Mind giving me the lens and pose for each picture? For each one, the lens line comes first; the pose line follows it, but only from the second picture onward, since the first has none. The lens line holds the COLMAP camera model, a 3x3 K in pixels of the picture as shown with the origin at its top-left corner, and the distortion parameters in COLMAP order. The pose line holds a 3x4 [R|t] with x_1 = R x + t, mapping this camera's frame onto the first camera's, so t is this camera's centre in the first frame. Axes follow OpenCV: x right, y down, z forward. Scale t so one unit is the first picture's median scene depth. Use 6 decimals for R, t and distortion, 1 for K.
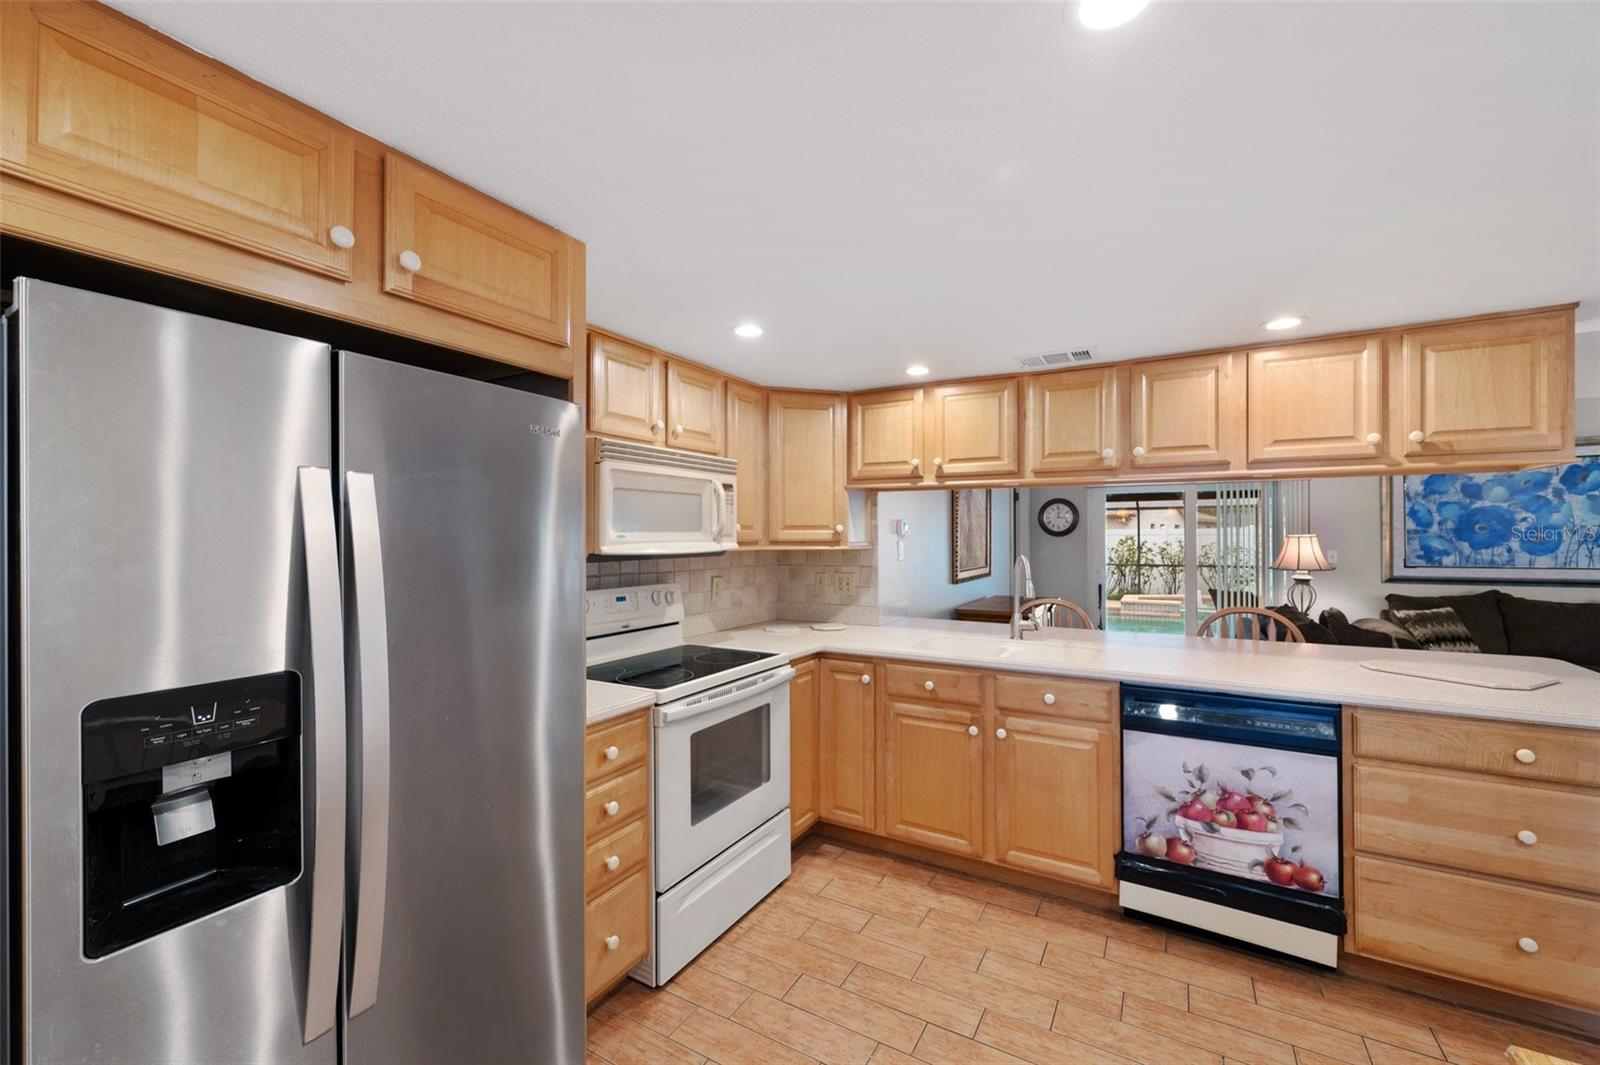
lens RADIAL K [[636.7, 0, 800.0], [0, 636.7, 532.5], [0, 0, 1]] dist [-0.001820, -0.000063]
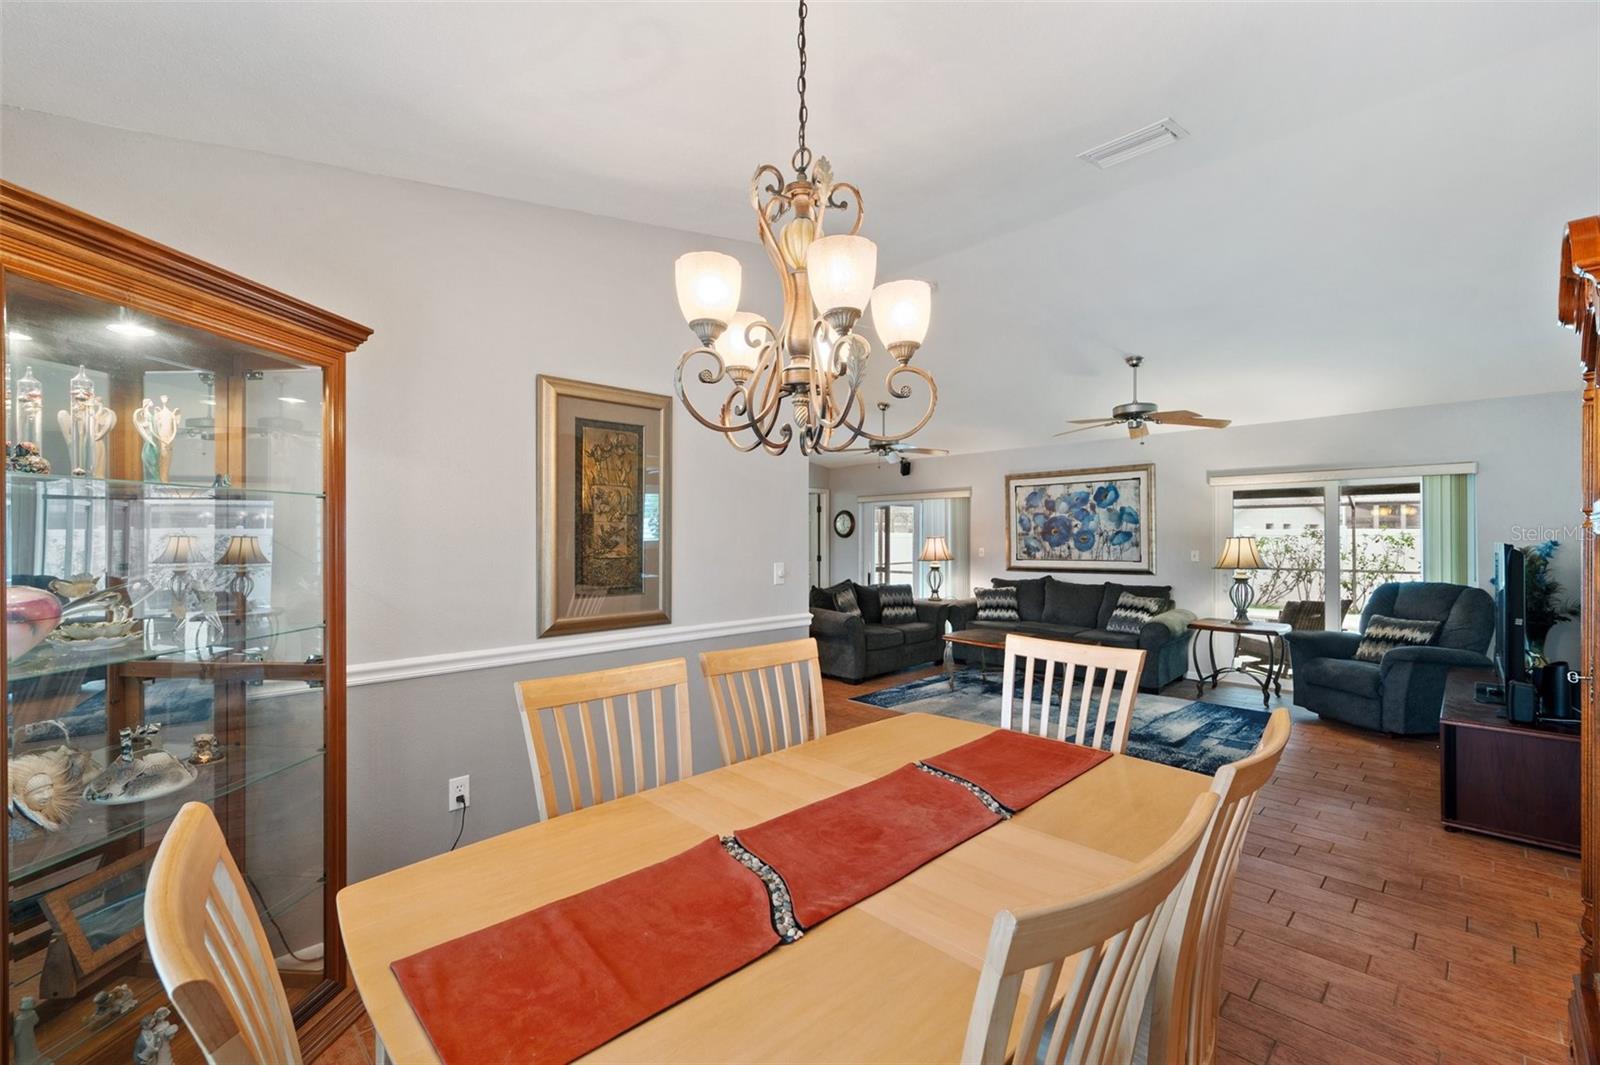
lens RADIAL K [[674.5, 0, 796.6], [0, 674.5, 534.4], [0, 0, 1]] dist [0.000375, 0.000018]
pose [[0.965134, -0.001115, -0.261755, 1.773350], [0.001662, 0.999997, 0.001867, -0.009547], [0.261752, -0.002237, 0.965133, -1.143393]]
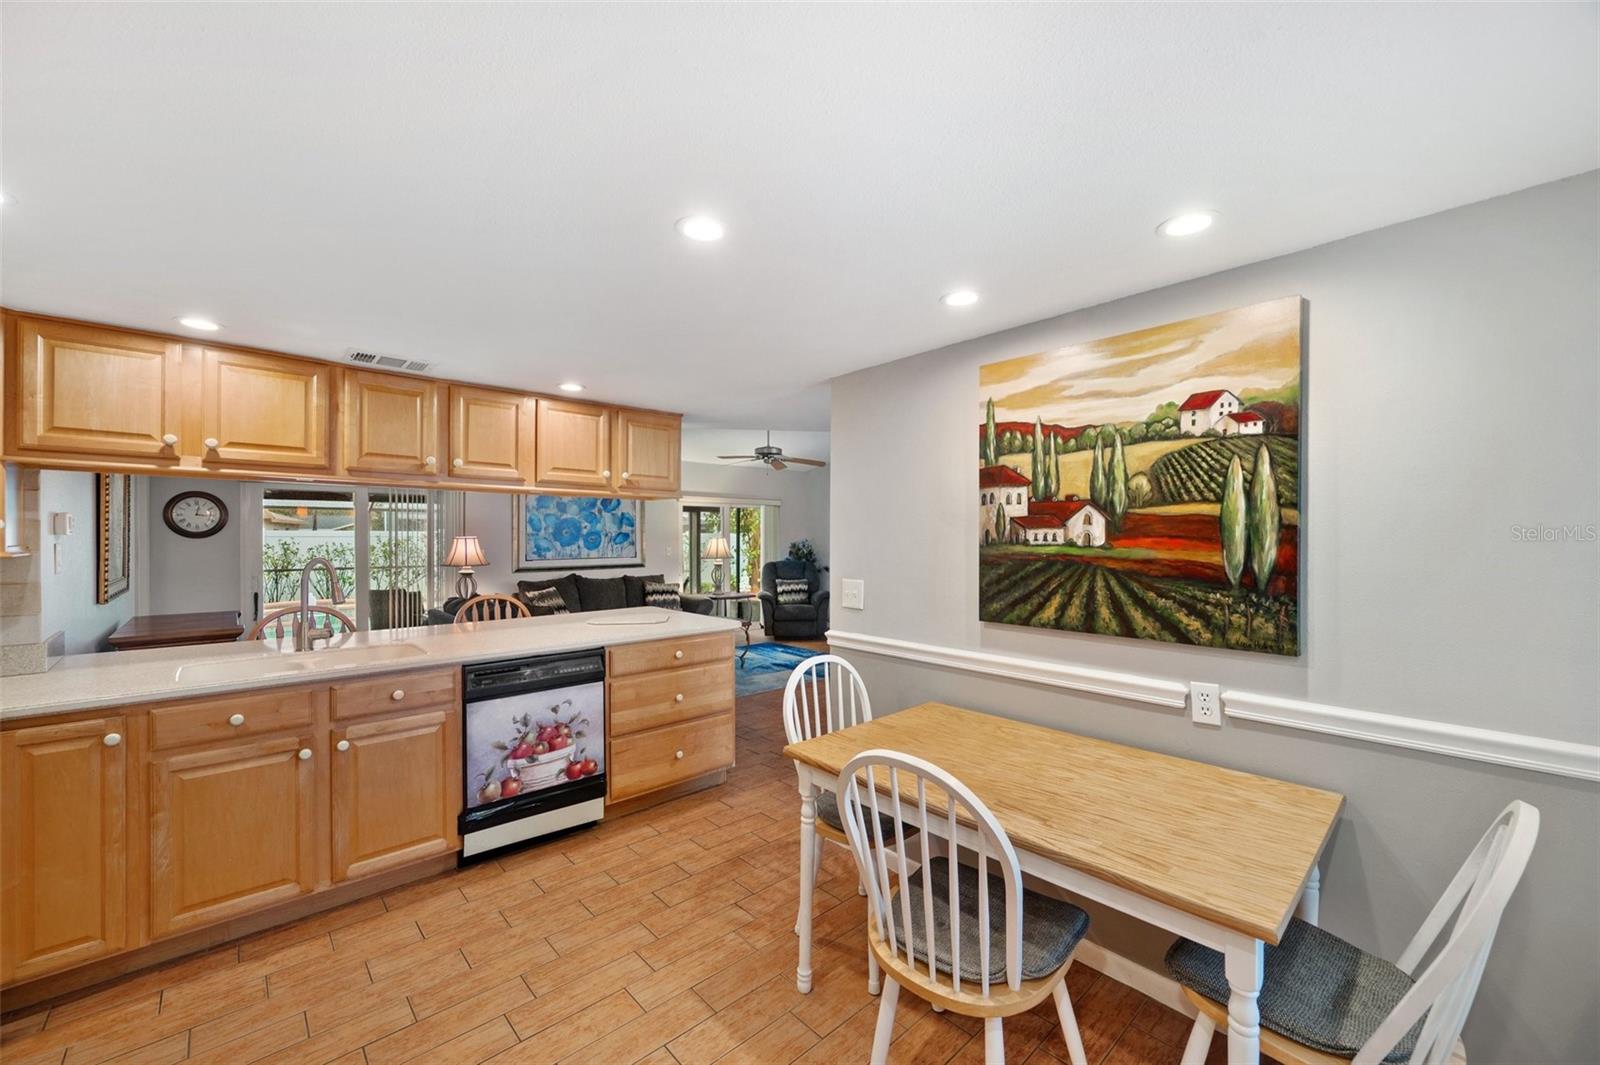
lens RADIAL K [[635.6, 0, 802.2], [0, 635.6, 533.8], [0, 0, 1]] dist [-0.000213, 0.000270]
pose [[0.296701, 0.007039, 0.954945, -0.351636], [-0.005309, 0.999970, -0.005722, 0.003261], [-0.954956, -0.003372, 0.296729, 0.063892]]
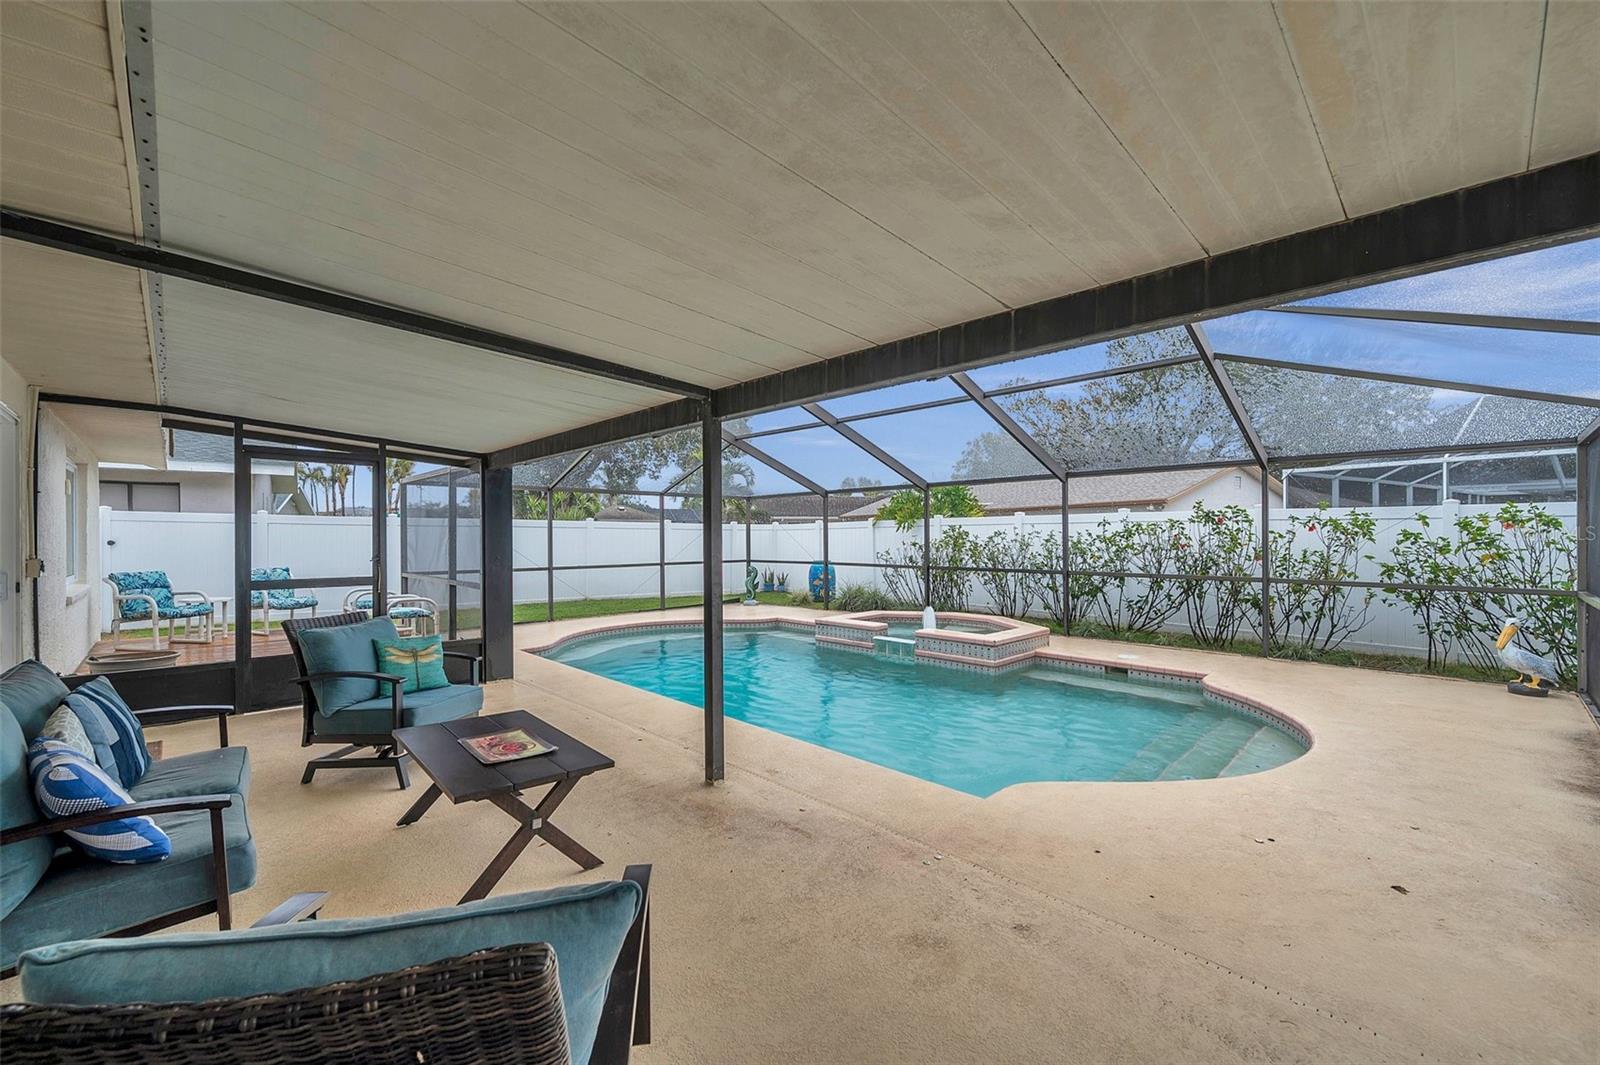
lens RADIAL K [[654.7, 0, 799.1], [0, 654.7, 538.6], [0, 0, 1]] dist [0.000643, -0.000234]
pose [[0.963872, -0.000335, -0.266367, 3.302899], [0.002976, 0.999950, 0.009511, 0.072911], [0.266351, -0.009960, 0.963825, 1.615398]]
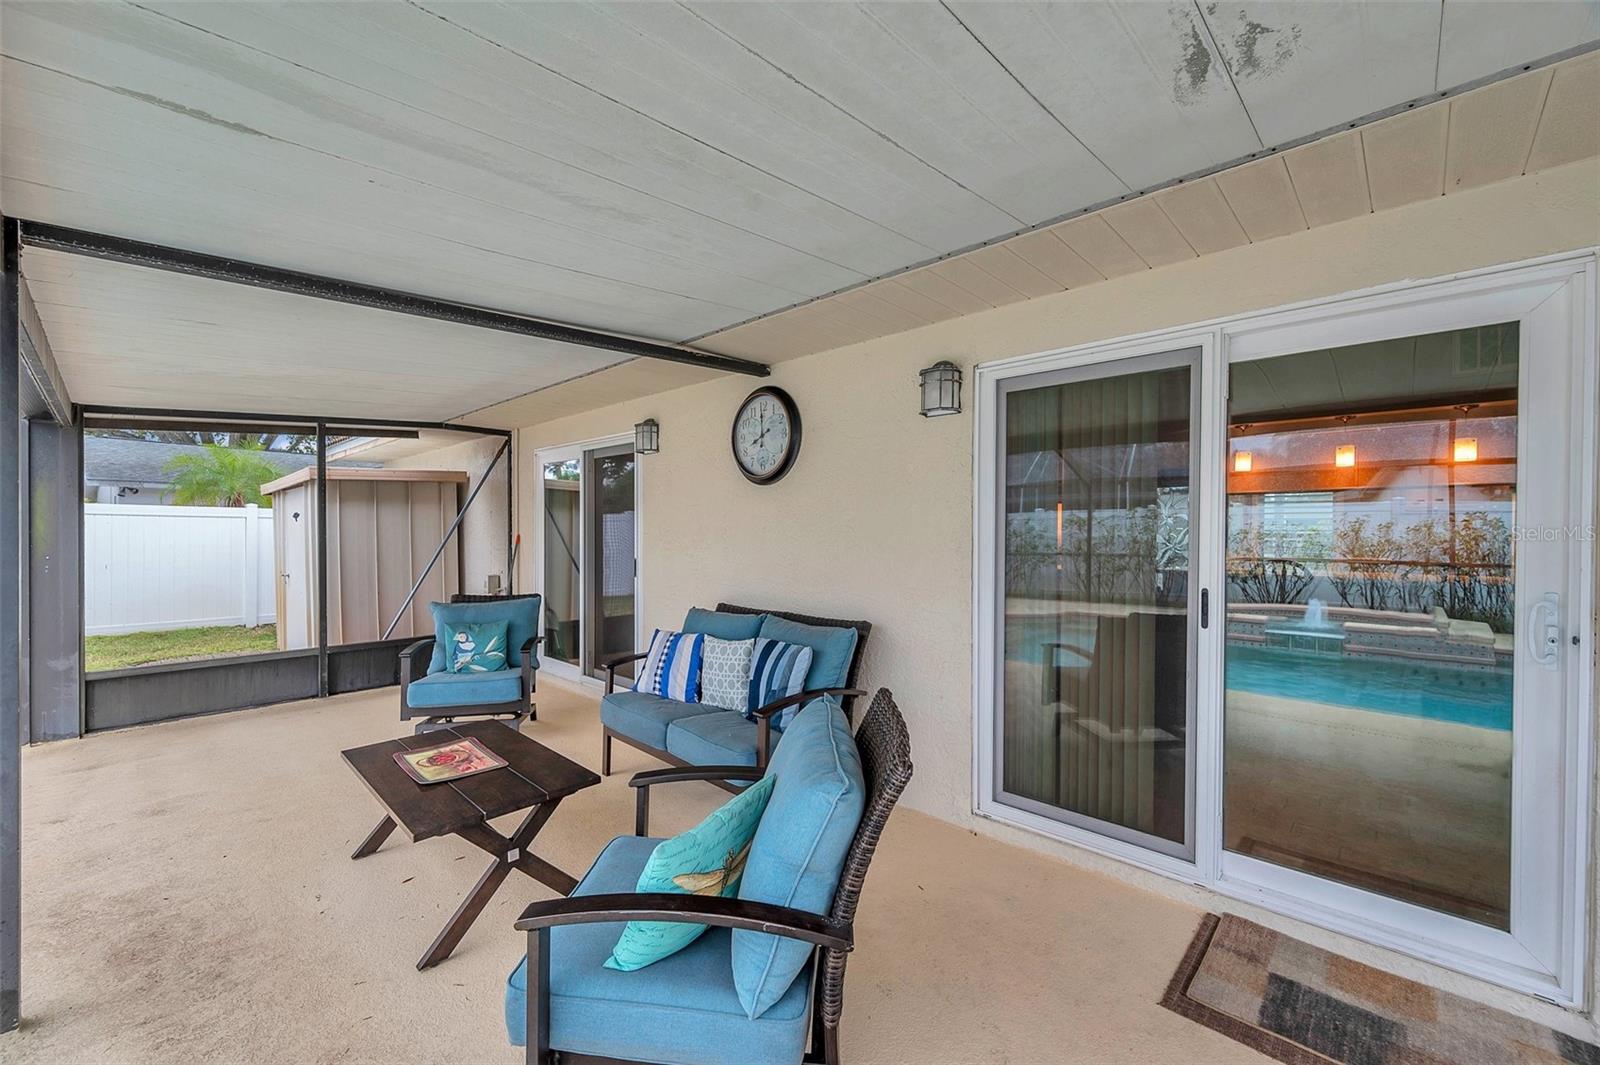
lens RADIAL K [[640.0, 0, 799.8], [0, 640.0, 538.7], [0, 0, 1]] dist [0.000073, 0.000091]
pose [[-0.976662, -0.005889, 0.214702, 1.819669], [-0.005159, 0.999979, 0.003961, 0.089346], [-0.214721, 0.002761, -0.976672, 3.366419]]
